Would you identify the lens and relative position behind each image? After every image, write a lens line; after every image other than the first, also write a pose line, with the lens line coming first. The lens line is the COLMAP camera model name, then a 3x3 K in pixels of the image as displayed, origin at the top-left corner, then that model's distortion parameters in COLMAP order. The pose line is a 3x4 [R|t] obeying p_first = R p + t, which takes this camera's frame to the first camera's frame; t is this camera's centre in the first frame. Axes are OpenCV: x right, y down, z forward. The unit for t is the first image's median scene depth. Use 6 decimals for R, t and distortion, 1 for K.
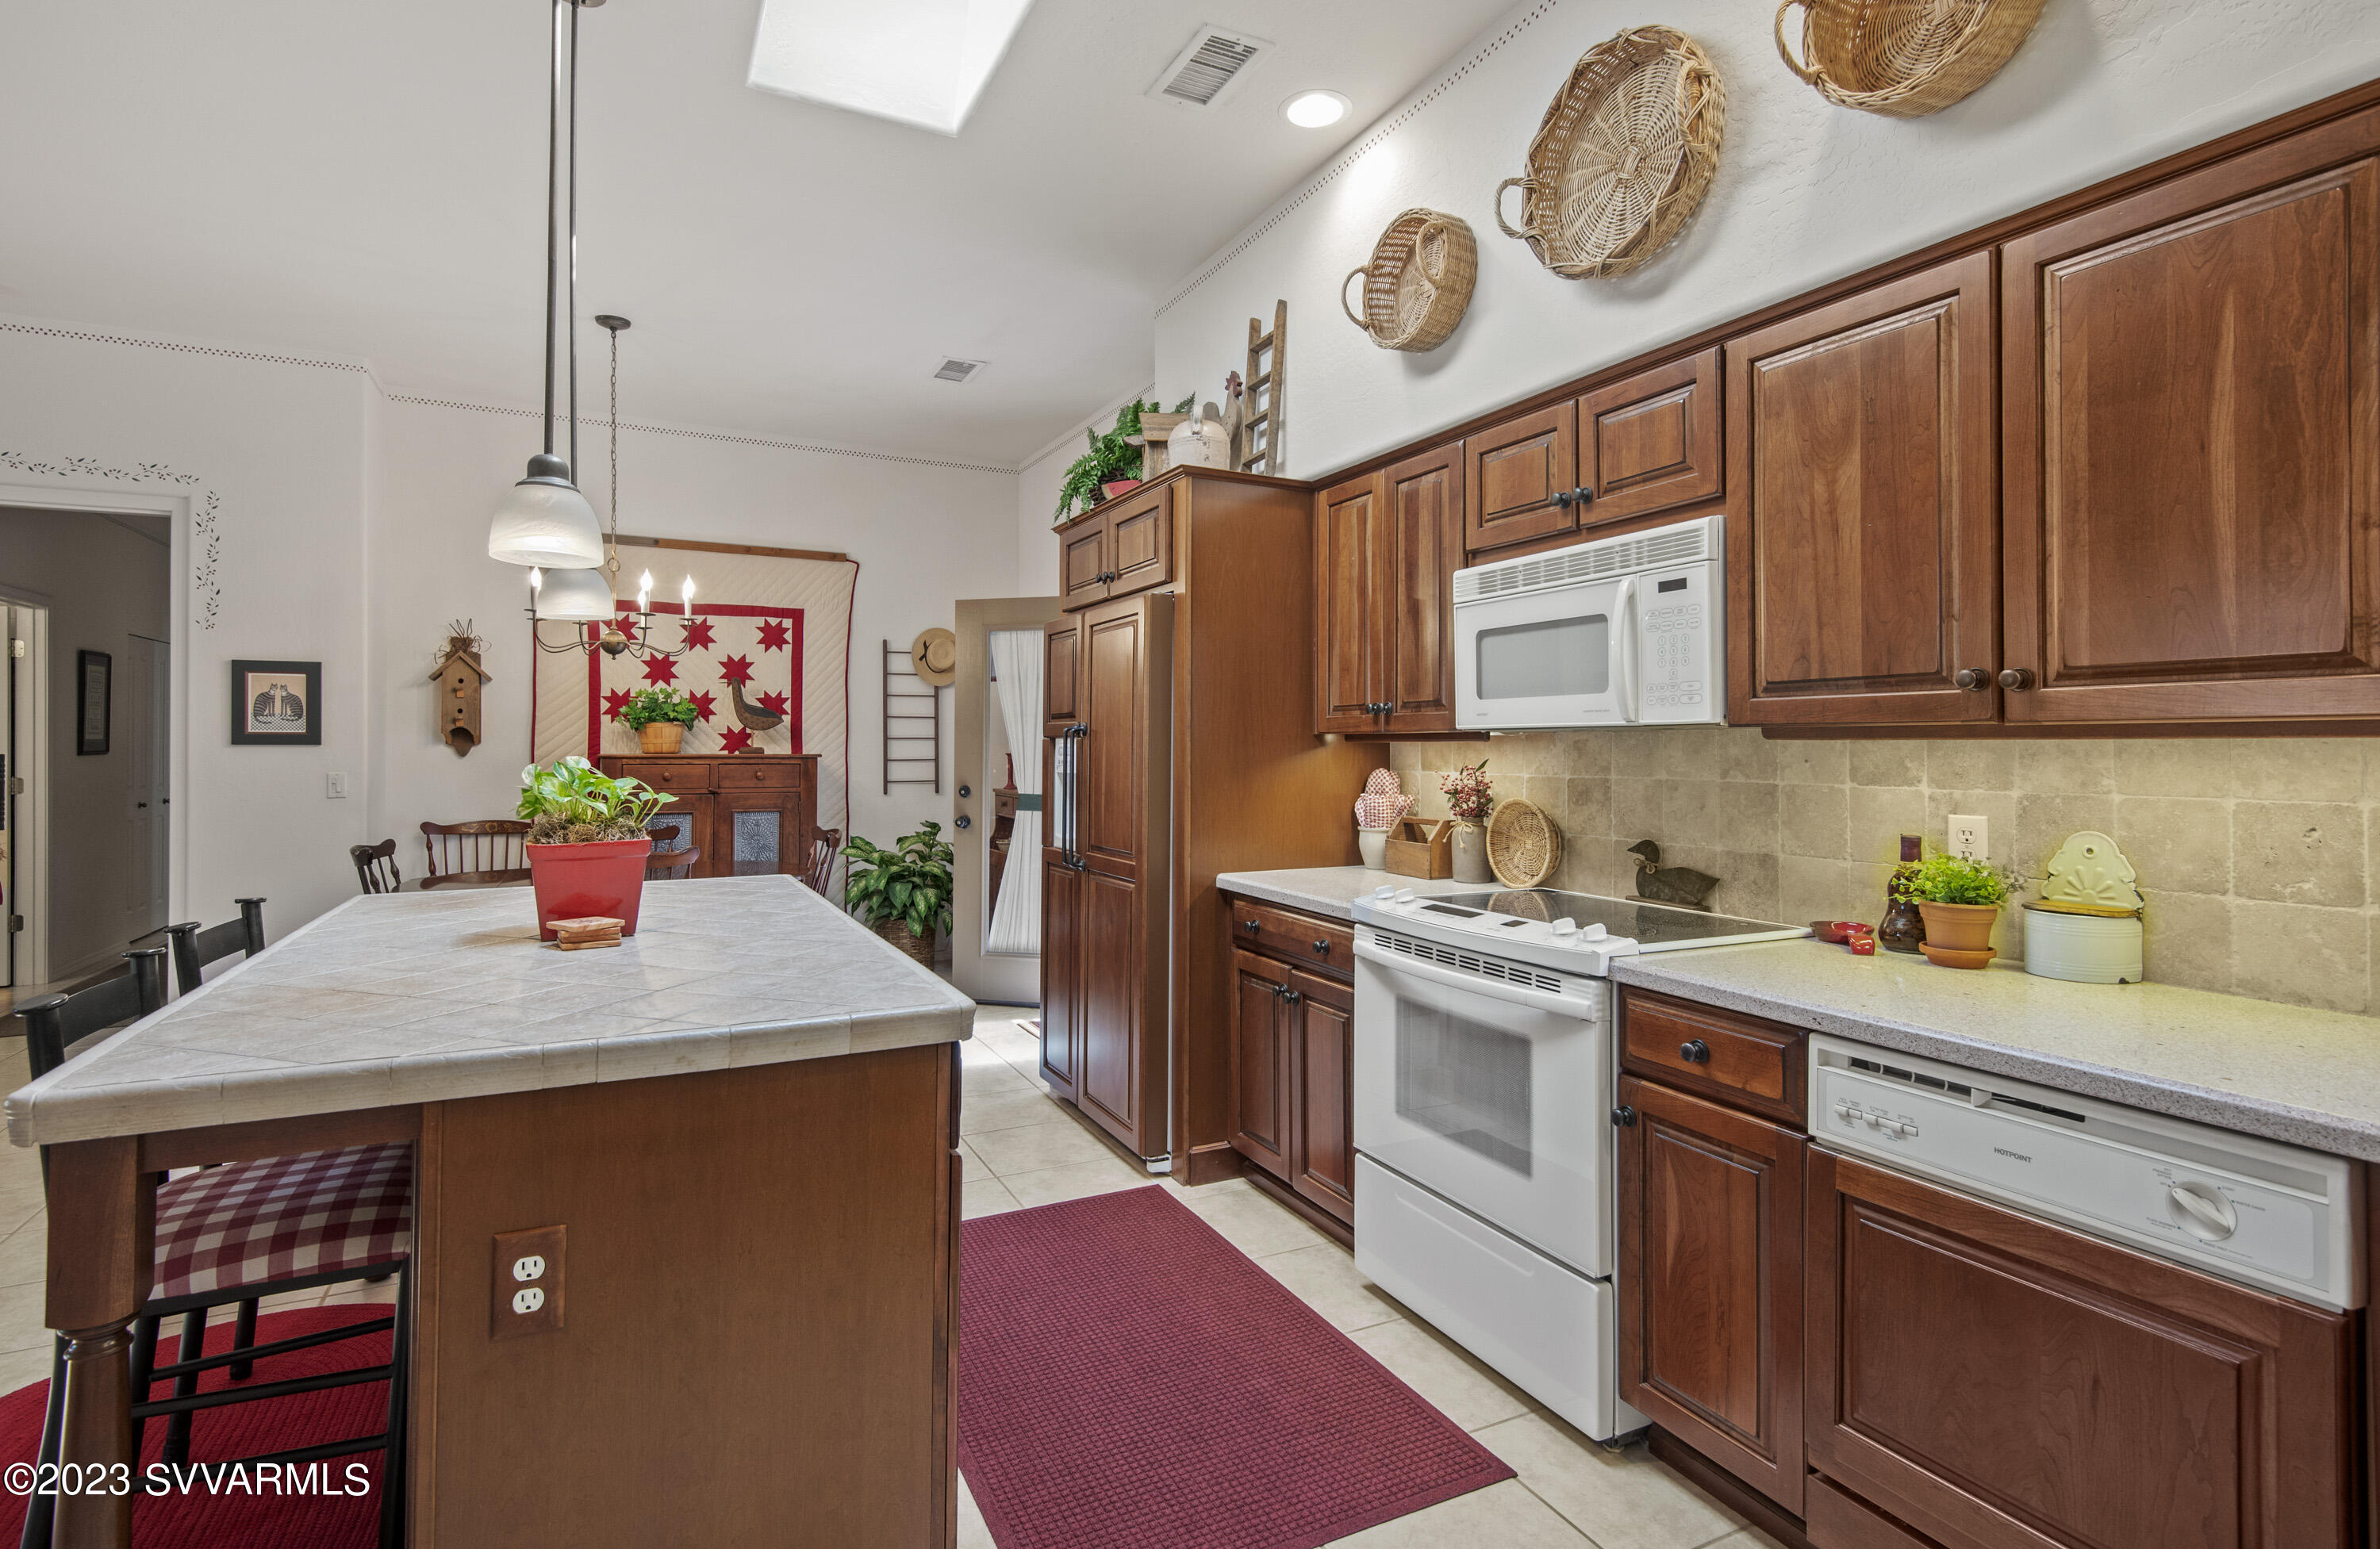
lens RADIAL K [[1128.6, 0, 1188.8], [0, 1128.6, 750.4], [0, 0, 1]] dist [0.001792, 0.000173]
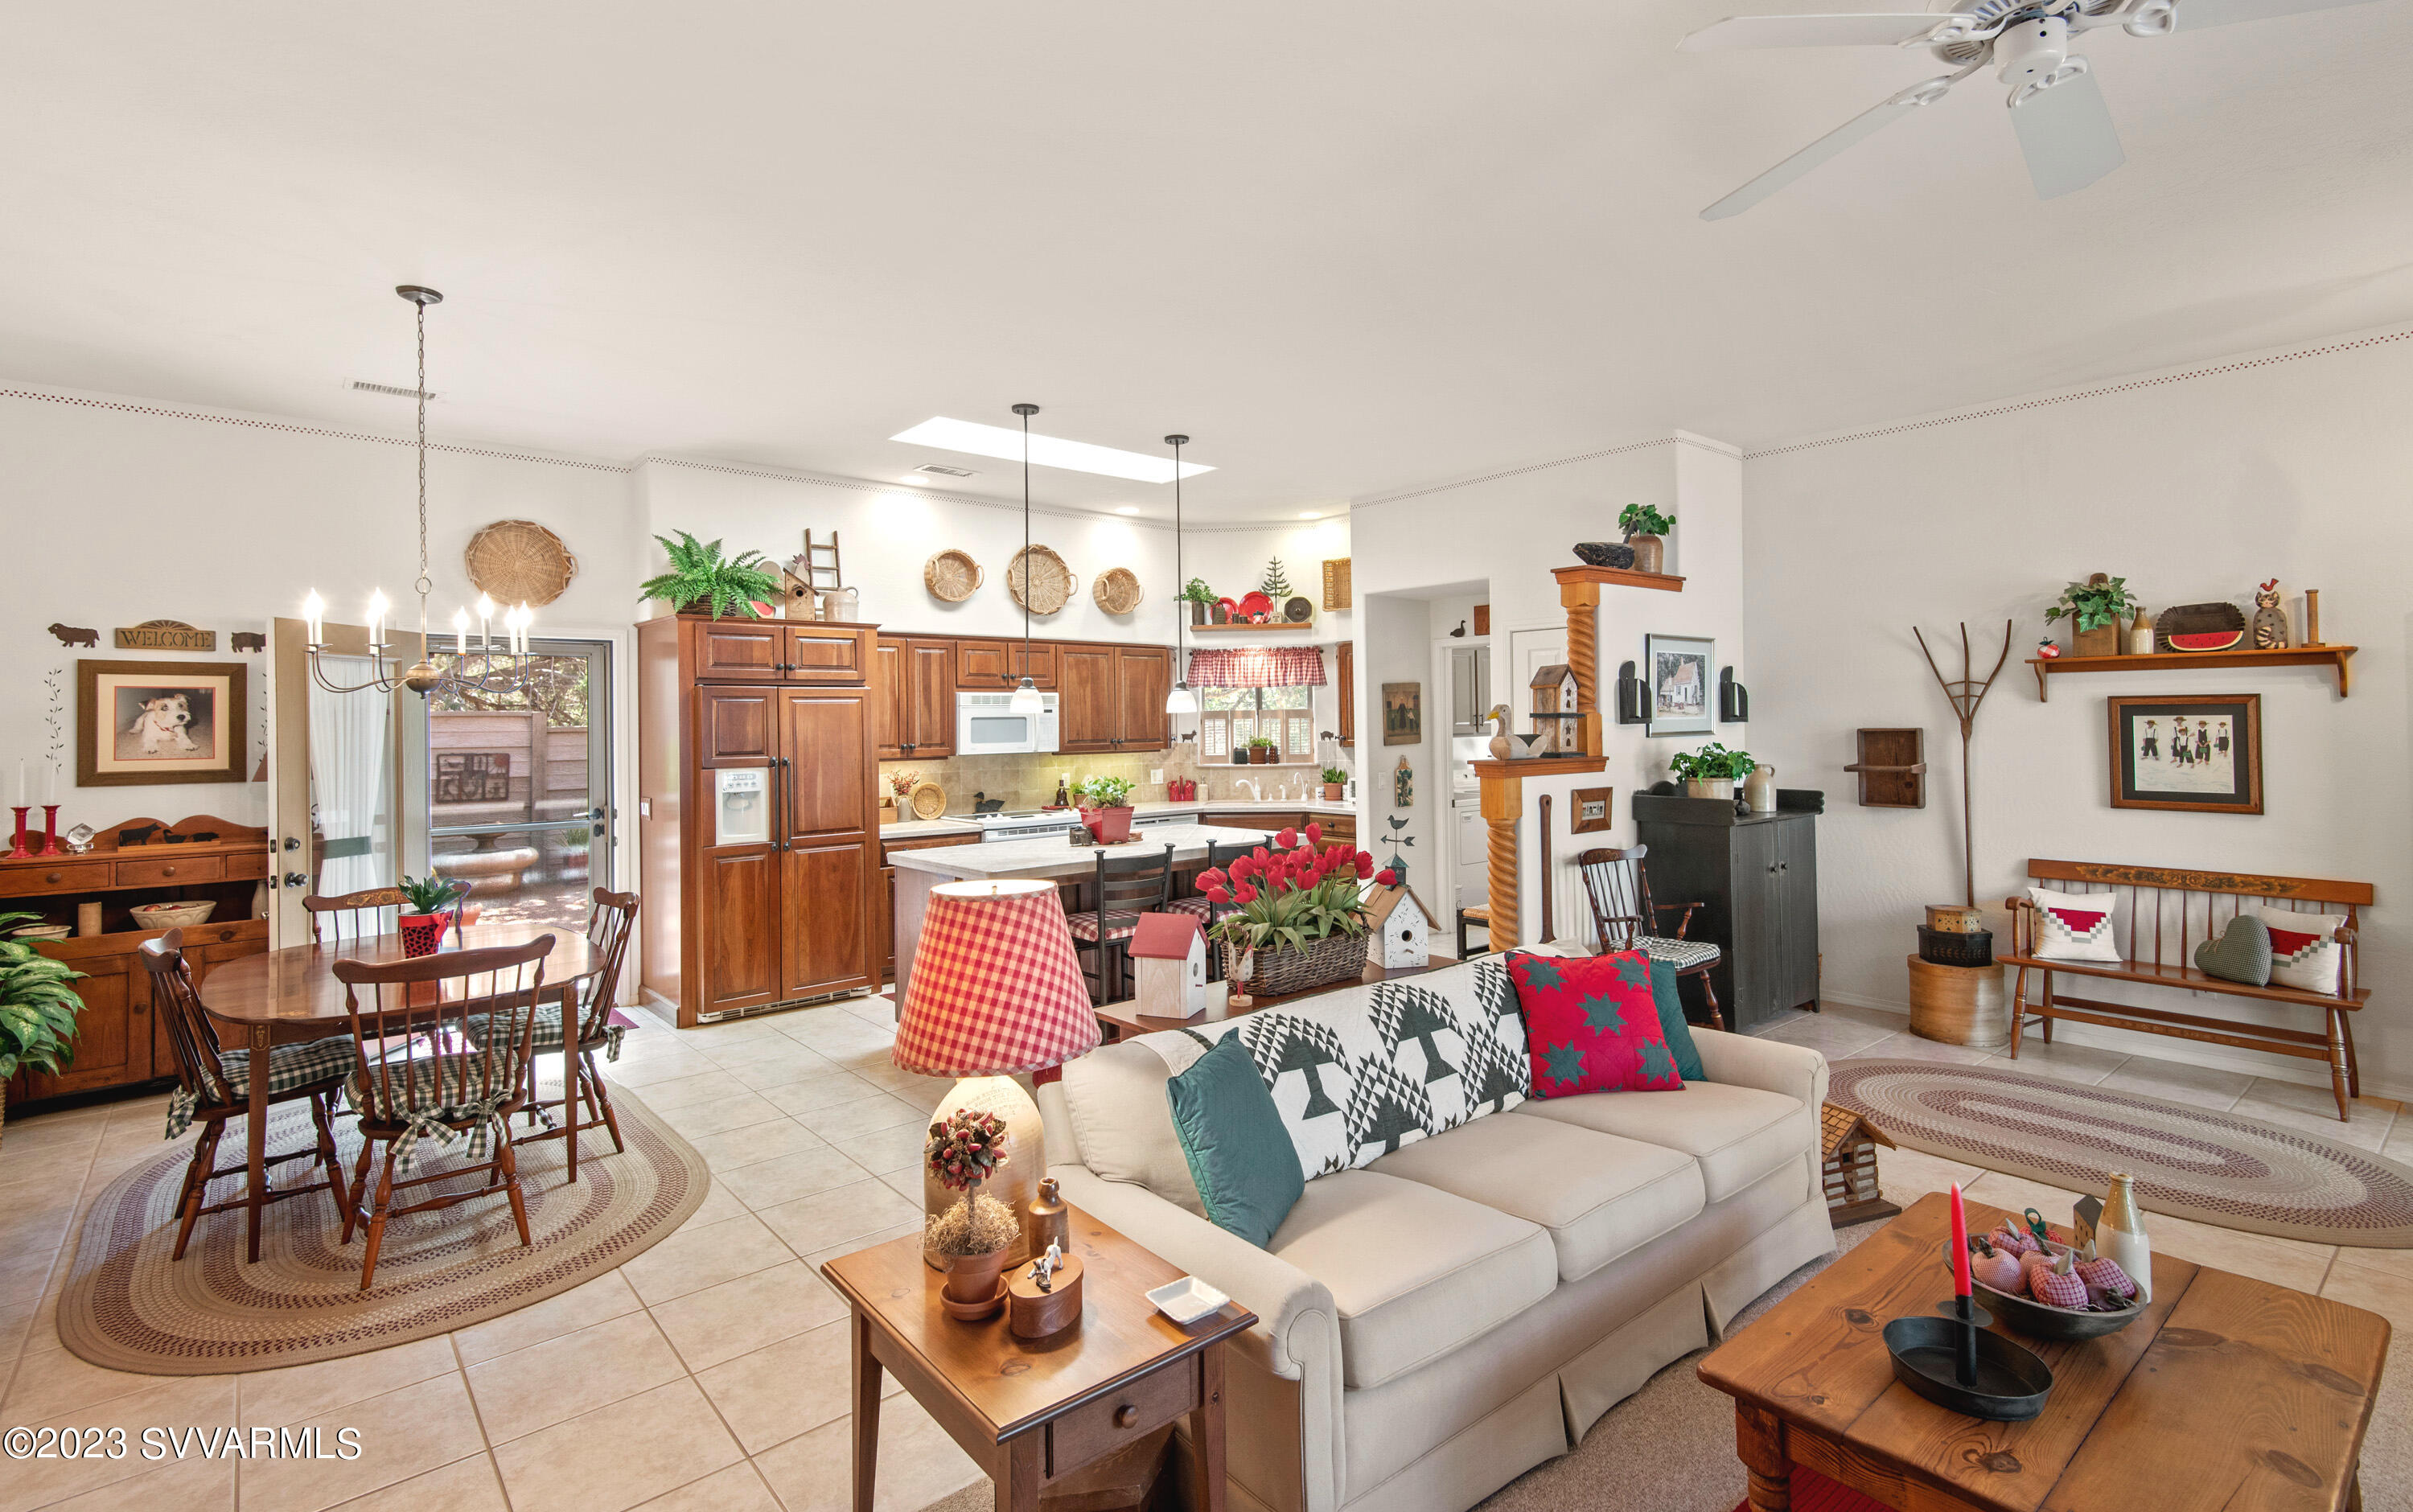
lens RADIAL K [[1156.0, 0, 1210.4], [0, 1156.0, 704.4], [0, 0, 1]] dist [-0.000064, 0.000018]
pose [[-0.230838, 0.016007, 0.972861, -2.746468], [0.018379, 0.999758, -0.012089, -0.102368], [-0.972819, 0.015089, -0.231076, 1.181888]]
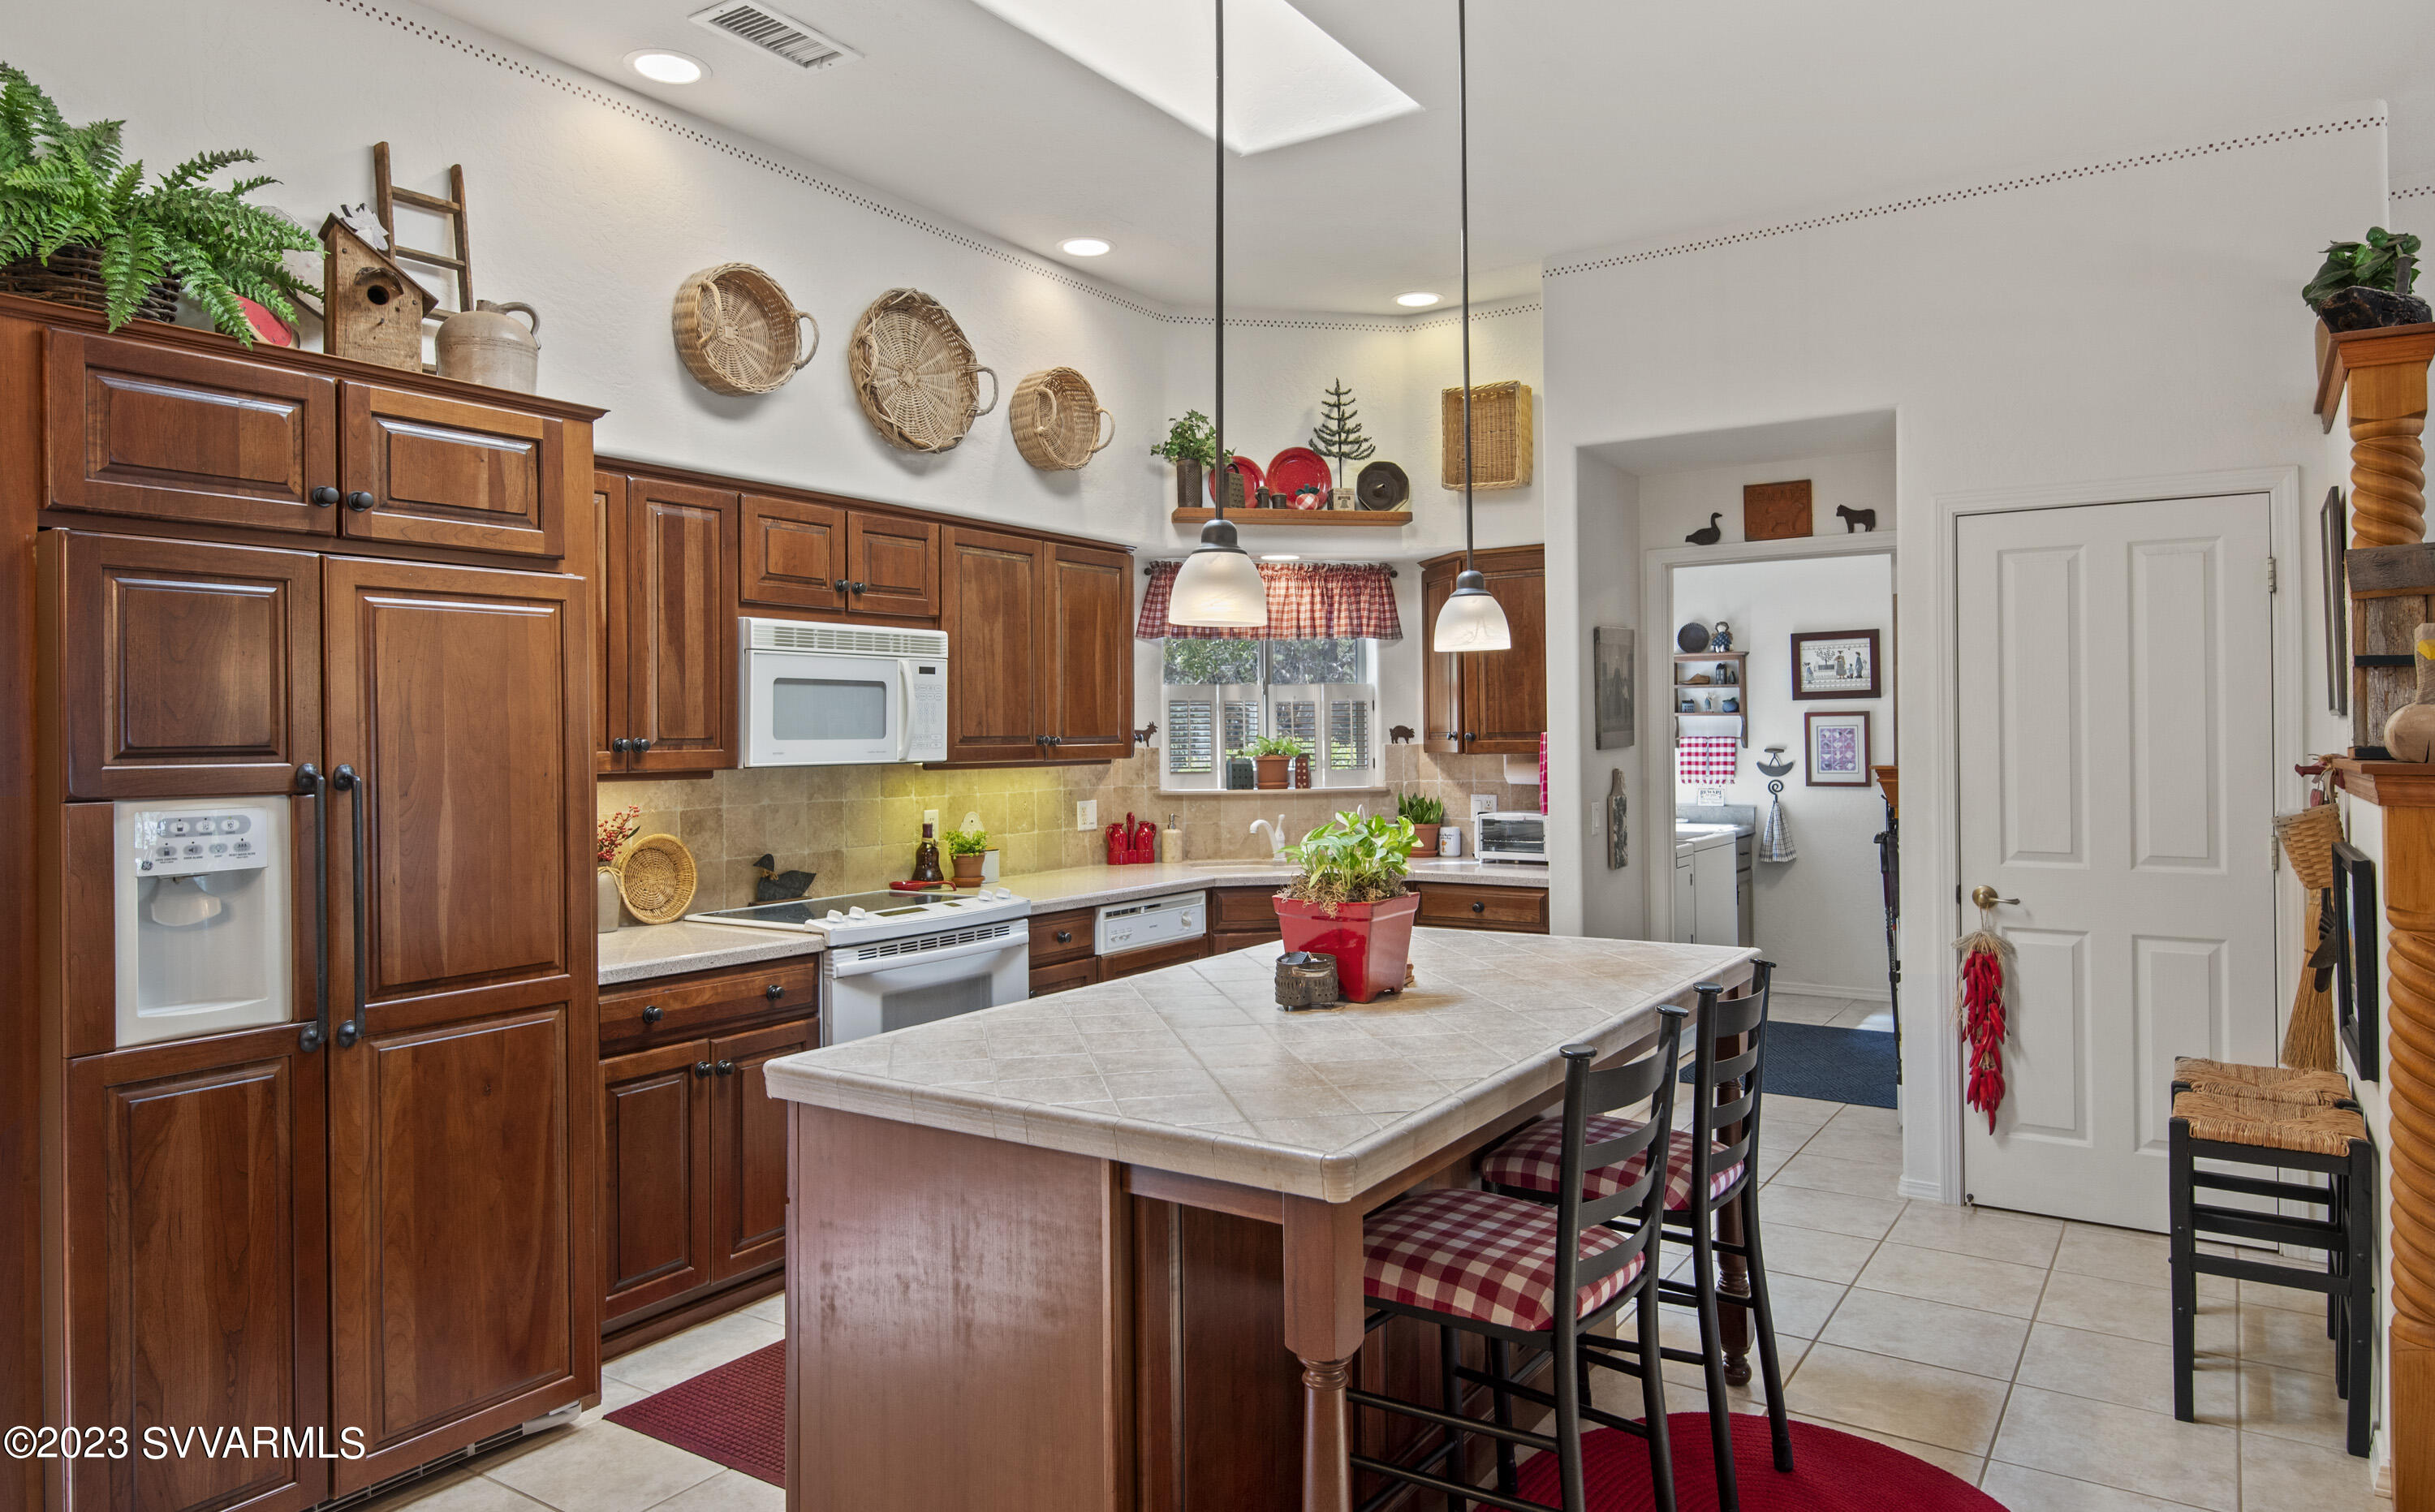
lens RADIAL K [[1523.2, 0, 1219.0], [0, 1523.2, 722.0], [0, 0, 1]] dist [0.006394, -0.029917]
pose [[-0.493956, 0.011453, 0.869411, -1.382689], [0.012871, 0.999900, -0.005859, -0.052758], [-0.869392, 0.008296, -0.494054, 1.488909]]
